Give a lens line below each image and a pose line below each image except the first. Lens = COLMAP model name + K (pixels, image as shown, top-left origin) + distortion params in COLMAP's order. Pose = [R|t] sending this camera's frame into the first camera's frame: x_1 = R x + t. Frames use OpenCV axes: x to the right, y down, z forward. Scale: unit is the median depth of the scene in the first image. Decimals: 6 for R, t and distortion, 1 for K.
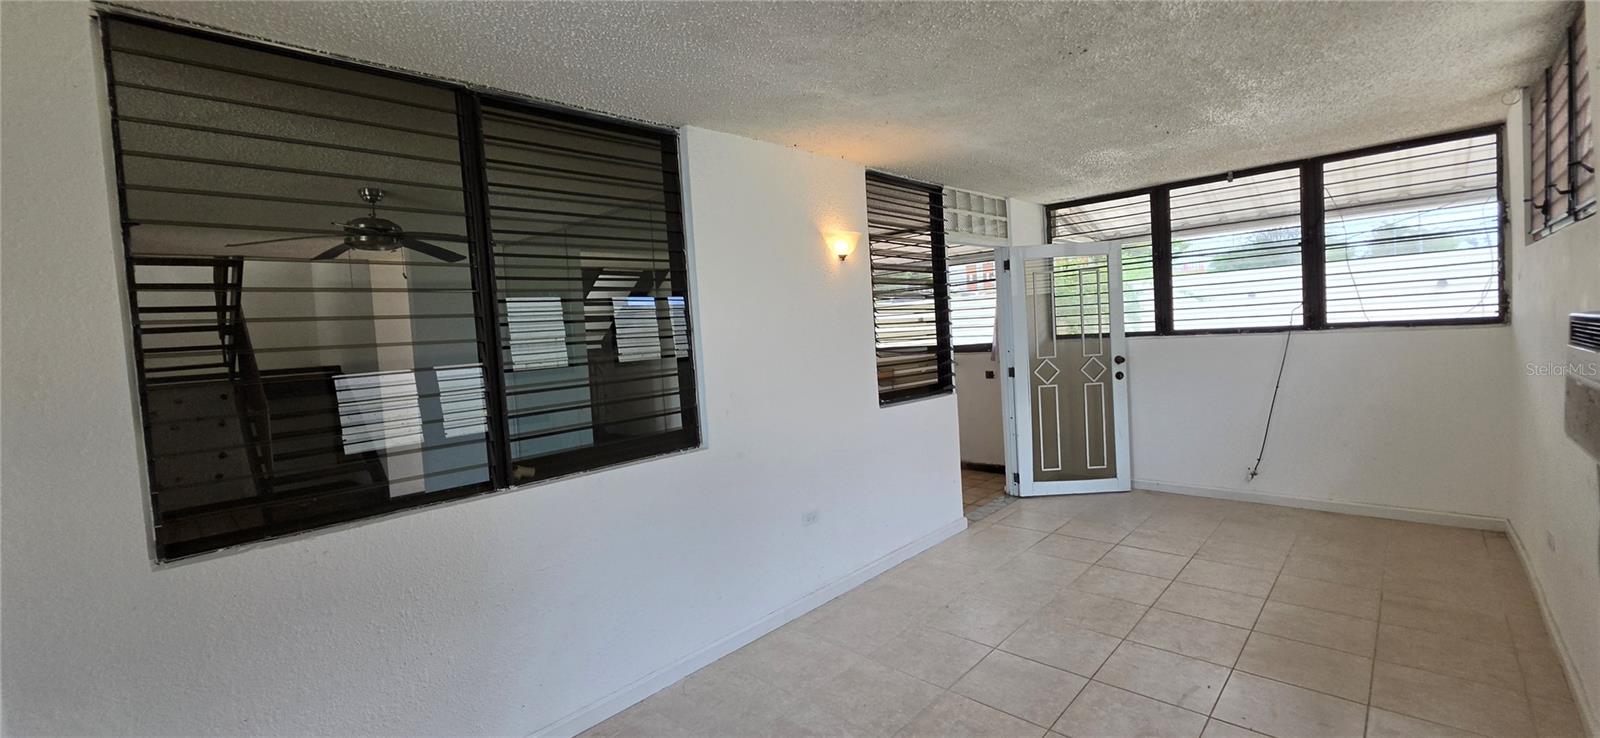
lens RADIAL K [[642.9, 0, 791.7], [0, 642.9, 362.3], [0, 0, 1]] dist [0.000057, -0.001071]
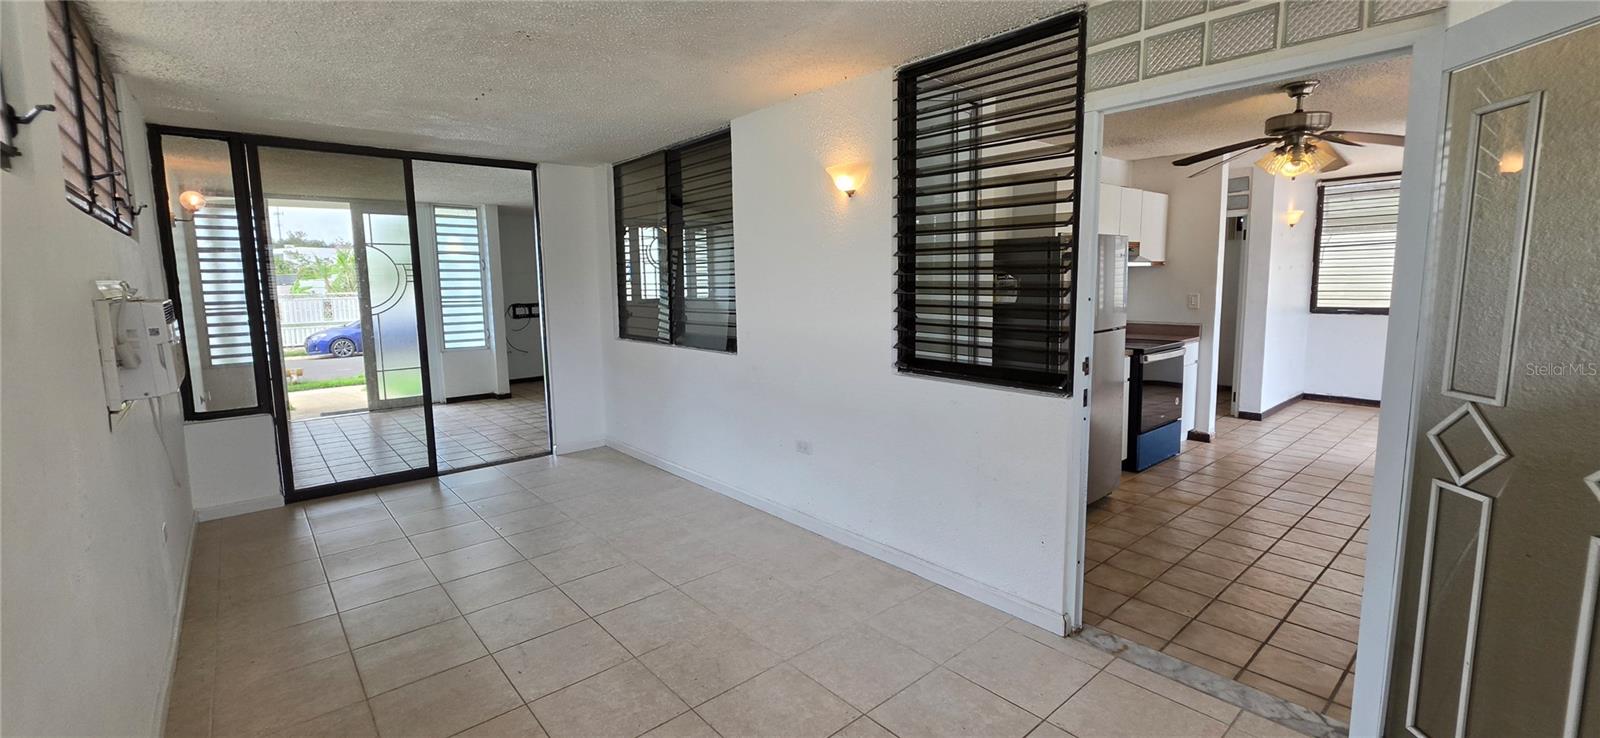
lens RADIAL K [[654.6, 0, 796.8], [0, 654.6, 354.8], [0, 0, 1]] dist [-0.000833, -0.000167]
pose [[-0.090541, 0.181591, -0.979197, 1.192705], [-0.022007, 0.982631, 0.184263, -0.127032], [0.995650, 0.038232, -0.084972, 1.182875]]
